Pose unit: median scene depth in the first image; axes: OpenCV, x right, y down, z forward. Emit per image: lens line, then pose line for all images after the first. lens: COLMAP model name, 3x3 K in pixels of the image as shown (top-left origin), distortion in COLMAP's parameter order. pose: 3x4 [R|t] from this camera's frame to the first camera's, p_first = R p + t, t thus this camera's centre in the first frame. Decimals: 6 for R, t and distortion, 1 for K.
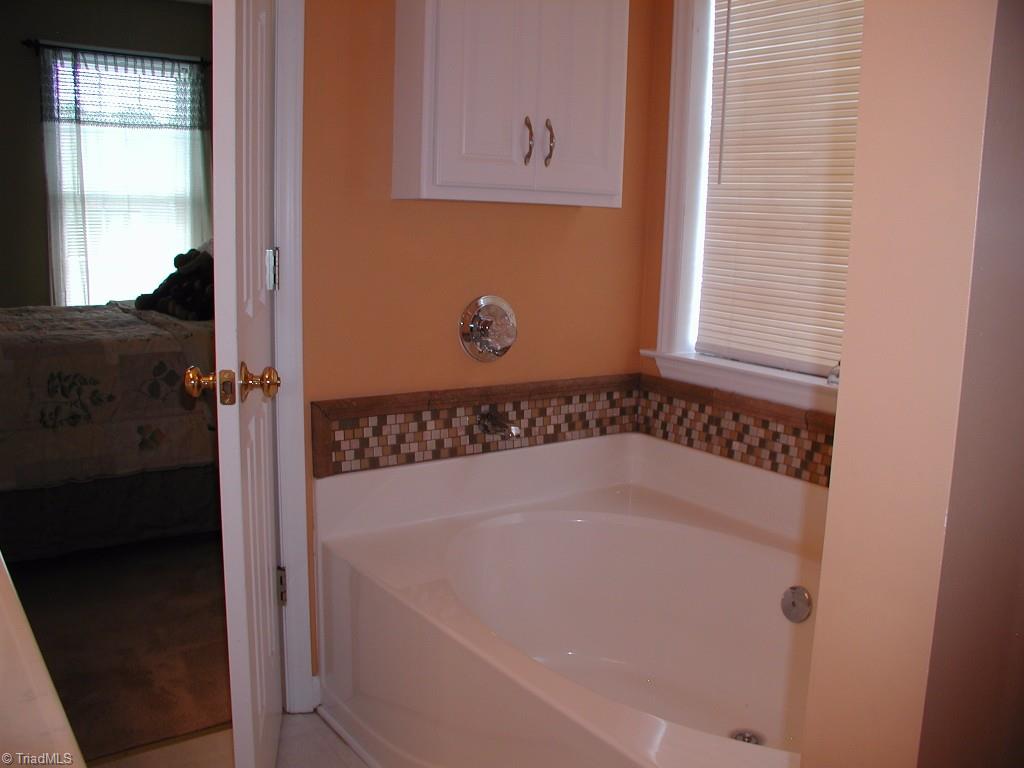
lens RADIAL K [[955.5, 0, 512.0], [0, 955.5, 384.0], [0, 0, 1]] dist [-0.228775, 0.279402]
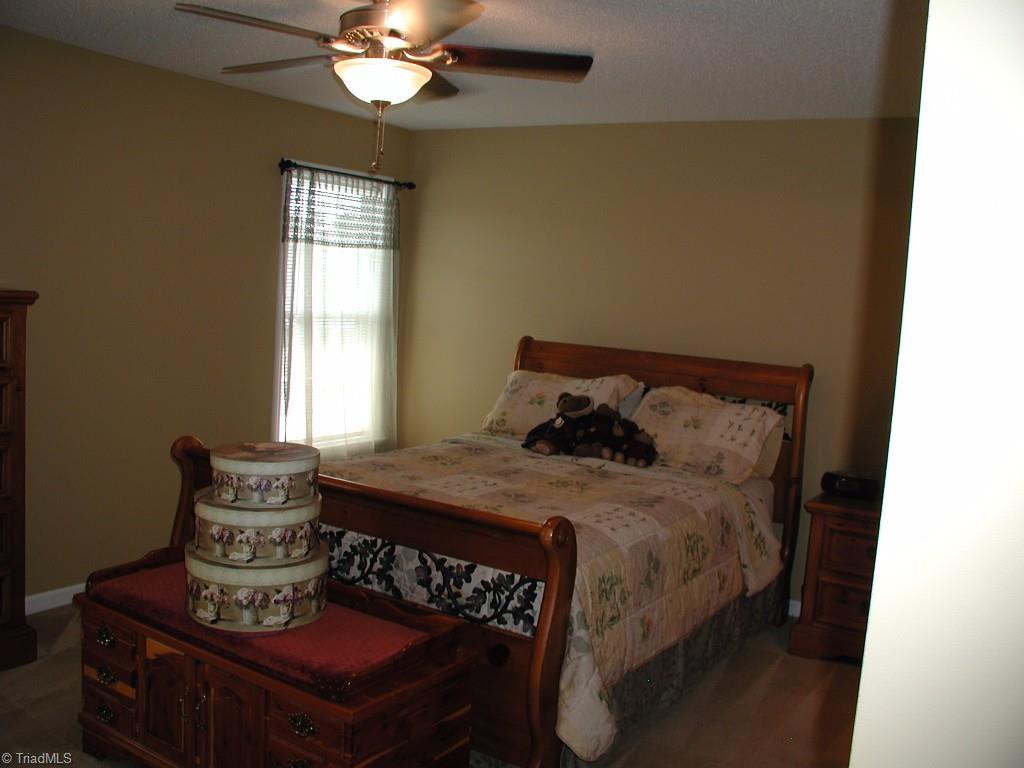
lens RADIAL K [[955.5, 0, 512.0], [0, 955.5, 384.0], [0, 0, 1]] dist [-0.228775, 0.279402]
pose [[0.923110, -0.009760, 0.384412, -0.513116], [0.029027, 0.998594, -0.044351, -0.068372], [-0.383438, 0.052099, 0.922096, 0.012764]]
